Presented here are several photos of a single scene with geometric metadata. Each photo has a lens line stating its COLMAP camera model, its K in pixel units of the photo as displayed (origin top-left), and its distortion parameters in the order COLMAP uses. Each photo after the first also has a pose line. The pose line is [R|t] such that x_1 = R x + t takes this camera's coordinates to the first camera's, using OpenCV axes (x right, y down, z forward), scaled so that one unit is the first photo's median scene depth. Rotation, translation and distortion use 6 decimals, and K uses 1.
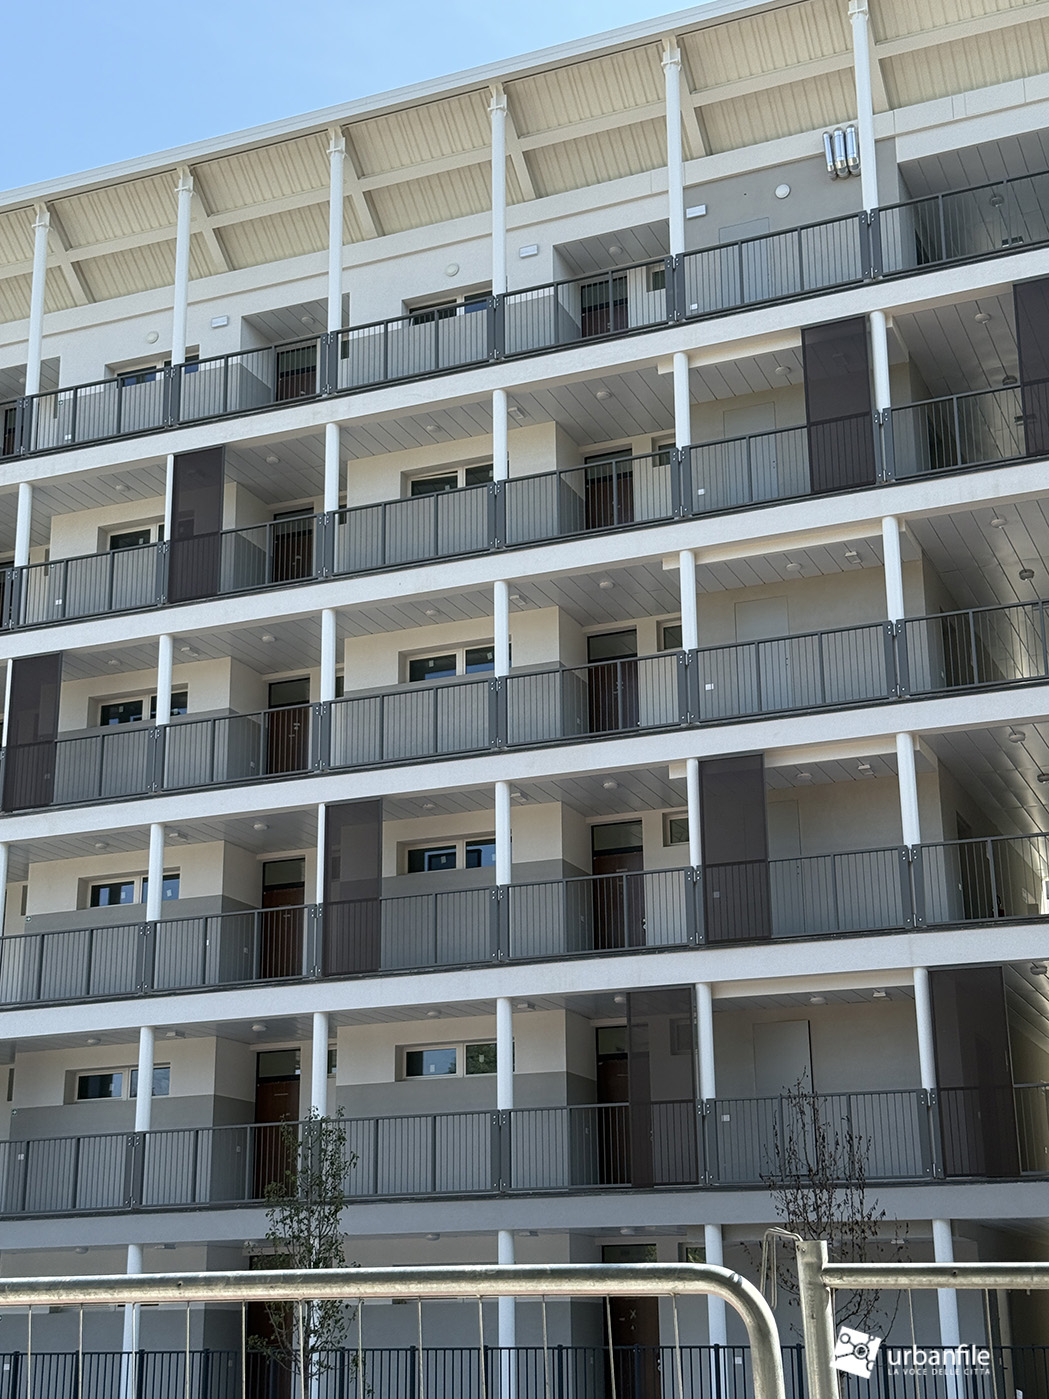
lens RADIAL K [[2026.1, 0, 523.5], [0, 2026.1, 698.4], [0, 0, 1]] dist [0.149113, 0.000000]
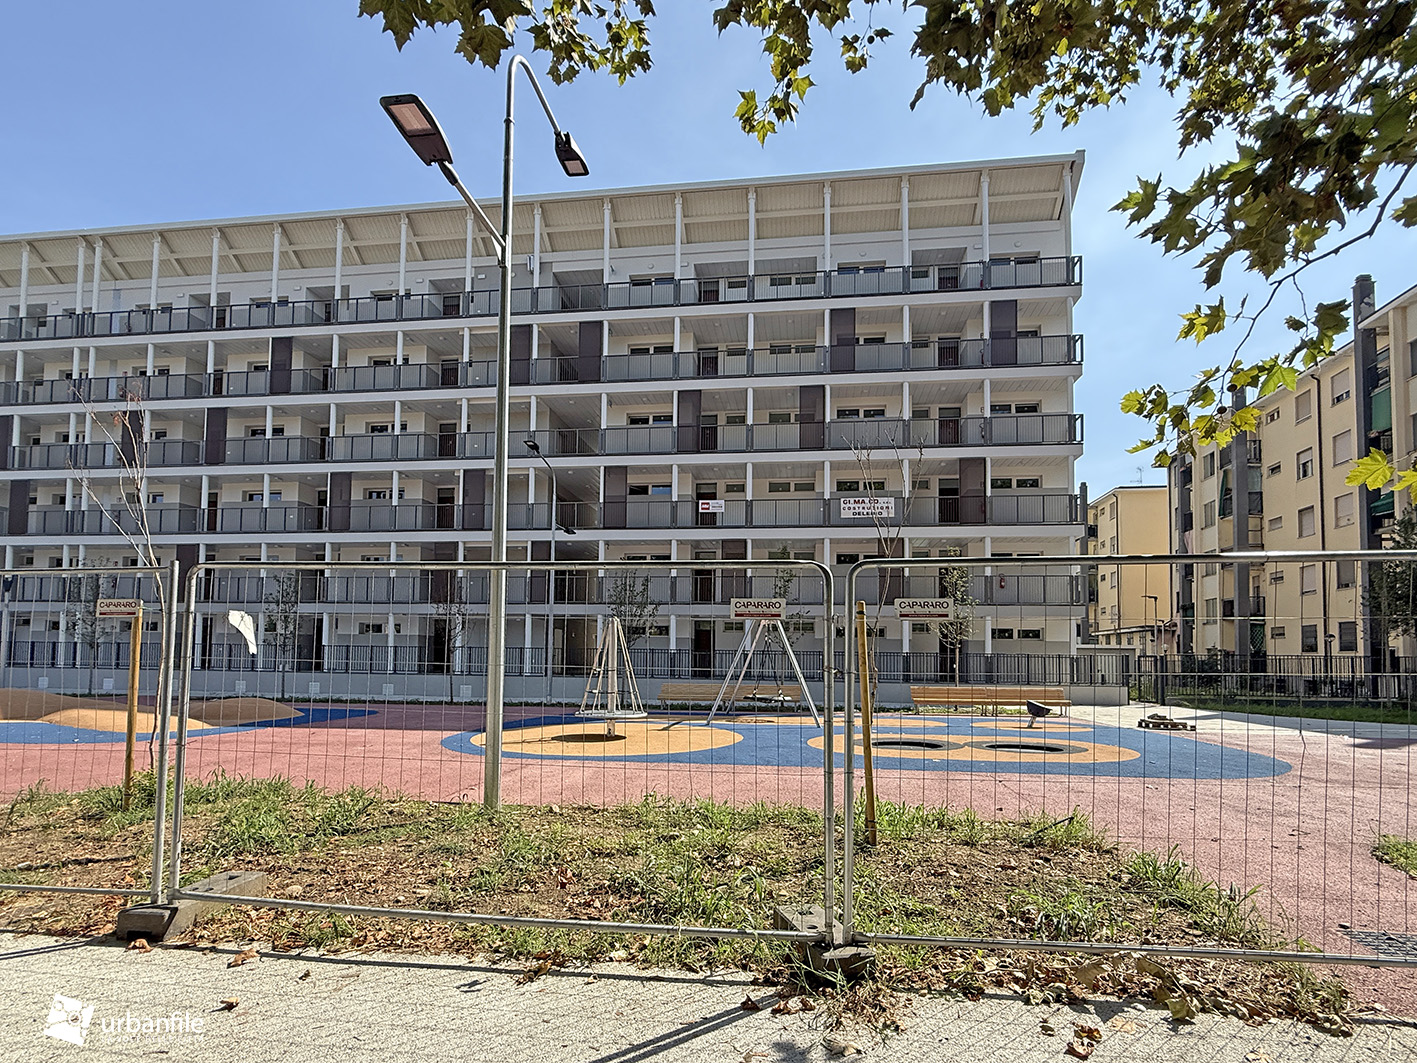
lens RADIAL K [[643.2, 0, 730.7], [0, 643.2, 625.0], [0, 0, 1]] dist [0.001681, 0.000453]
pose [[0.957911, 0.028804, 0.285618, 0.171082], [-0.102952, 0.963237, 0.248142, -0.023399], [-0.267970, -0.267103, 0.925661, -0.071566]]
